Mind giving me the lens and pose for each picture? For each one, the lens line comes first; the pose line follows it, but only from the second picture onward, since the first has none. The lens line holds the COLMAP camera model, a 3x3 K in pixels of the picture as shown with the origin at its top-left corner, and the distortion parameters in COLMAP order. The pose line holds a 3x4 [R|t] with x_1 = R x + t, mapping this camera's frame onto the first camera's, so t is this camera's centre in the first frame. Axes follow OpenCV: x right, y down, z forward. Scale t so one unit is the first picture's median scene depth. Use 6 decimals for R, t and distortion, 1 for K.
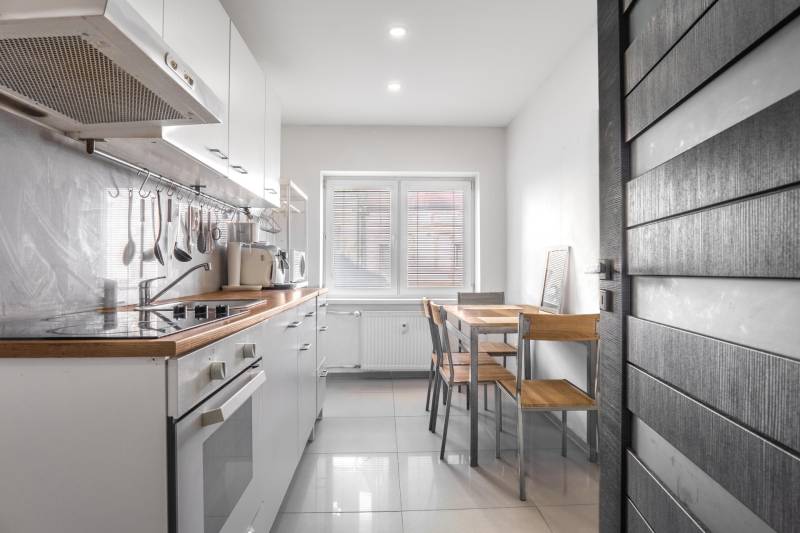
lens RADIAL K [[439.3, 0, 397.5], [0, 439.3, 264.7], [0, 0, 1]] dist [-0.006861, -0.001491]
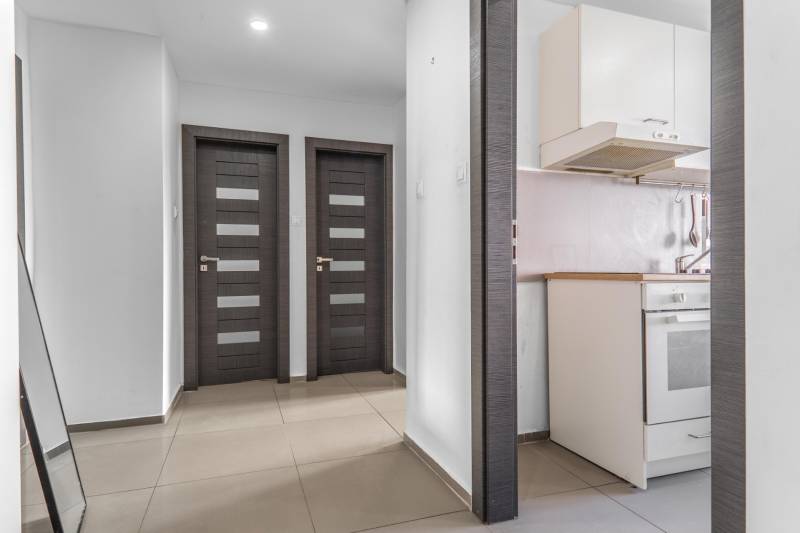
lens RADIAL K [[439.3, 0, 397.7], [0, 439.3, 266.0], [0, 0, 1]] dist [-0.006861, -0.001491]
pose [[0.313100, -0.001931, -0.949718, 0.684841], [0.005013, 0.999987, -0.000381, 0.075327], [0.949707, -0.004641, 0.313105, -0.489428]]
